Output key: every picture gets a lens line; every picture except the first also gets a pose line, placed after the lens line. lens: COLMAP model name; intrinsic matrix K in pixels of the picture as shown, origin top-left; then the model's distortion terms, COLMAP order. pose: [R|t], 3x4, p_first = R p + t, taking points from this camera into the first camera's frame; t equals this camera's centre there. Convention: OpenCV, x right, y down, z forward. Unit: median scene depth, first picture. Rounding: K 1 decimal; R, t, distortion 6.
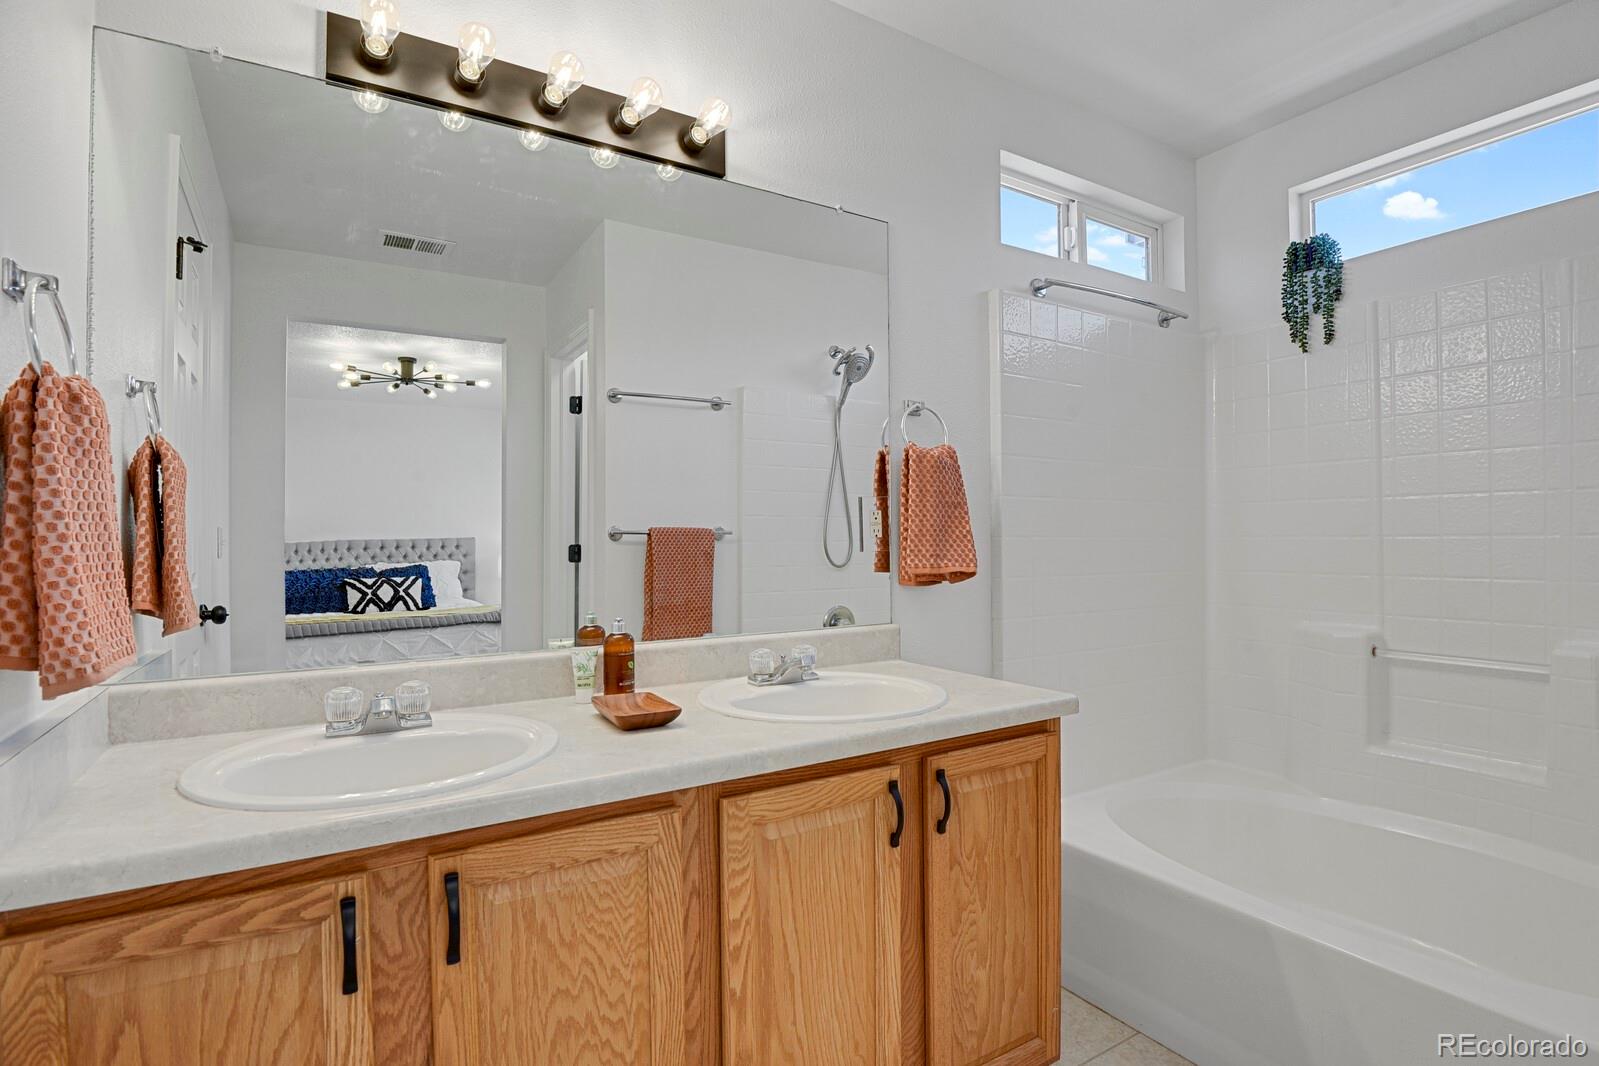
lens RADIAL K [[782.3, 0, 799.5], [0, 782.3, 539.9], [0, 0, 1]] dist [-0.031156, -0.000725]
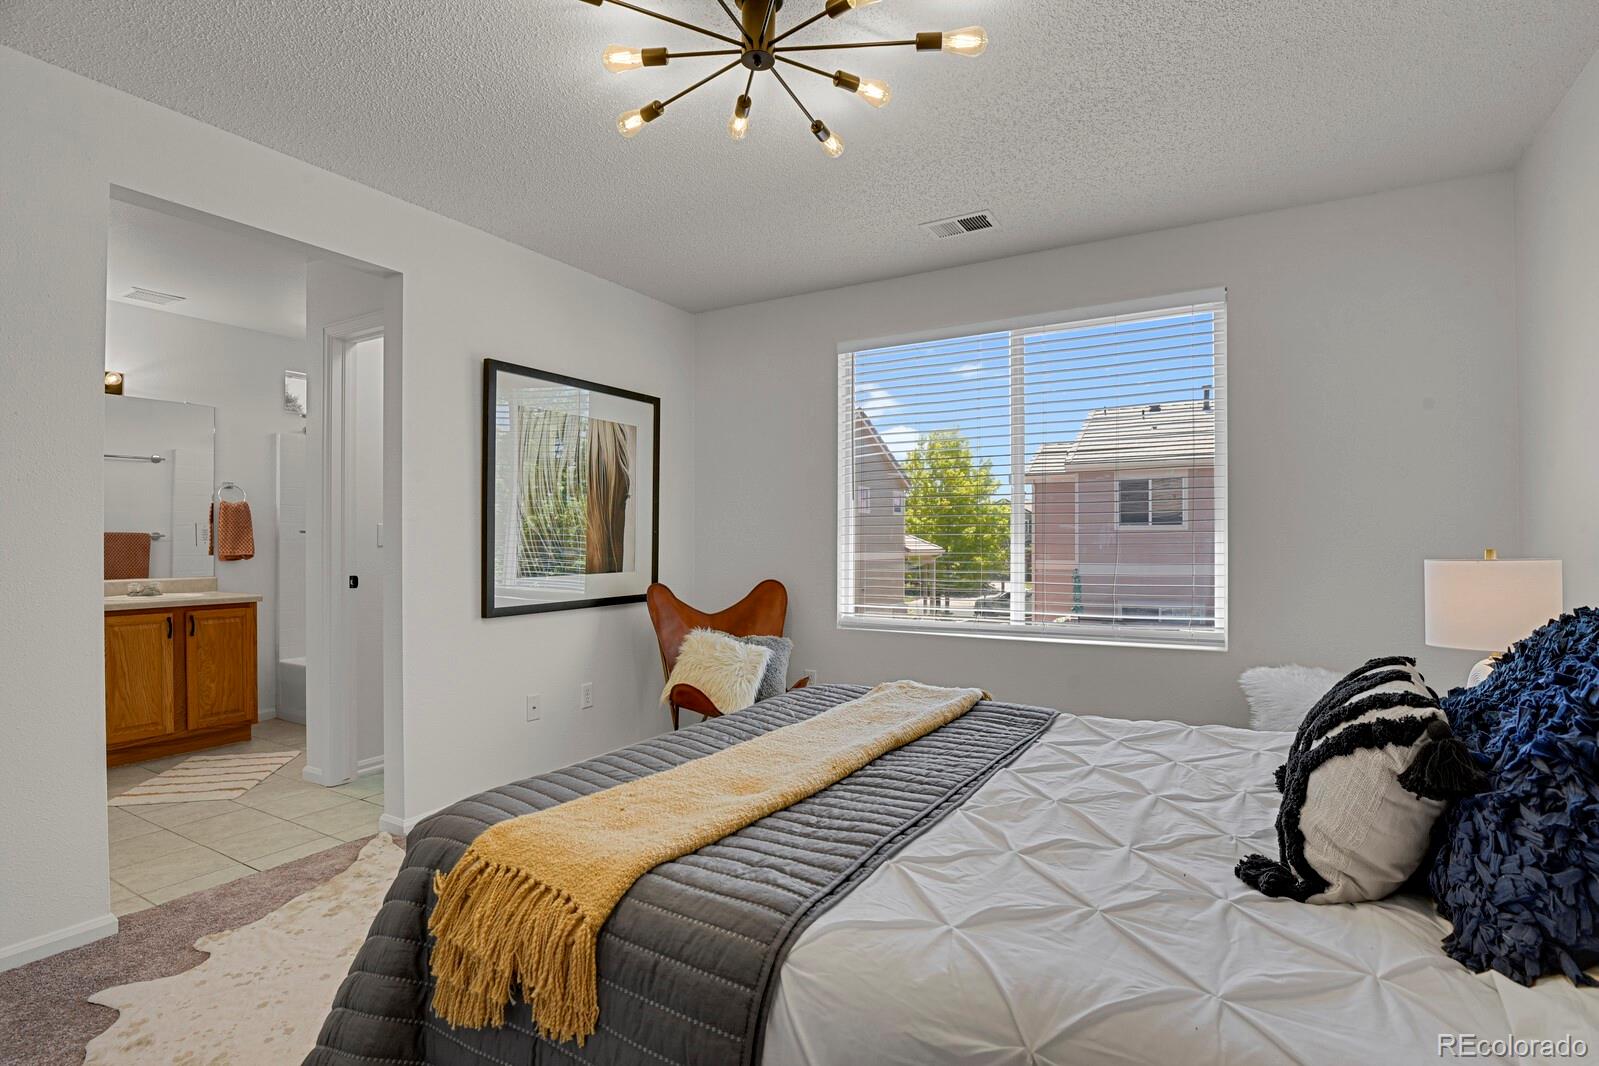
lens RADIAL K [[782.3, 0, 799.5], [0, 782.3, 539.9], [0, 0, 1]] dist [-0.031156, -0.000725]
pose [[0.881832, 0.008483, 0.471488, 0.857987], [-0.007805, 0.999964, -0.003393, -0.014071], [-0.471499, -0.000687, 0.881866, -2.782480]]
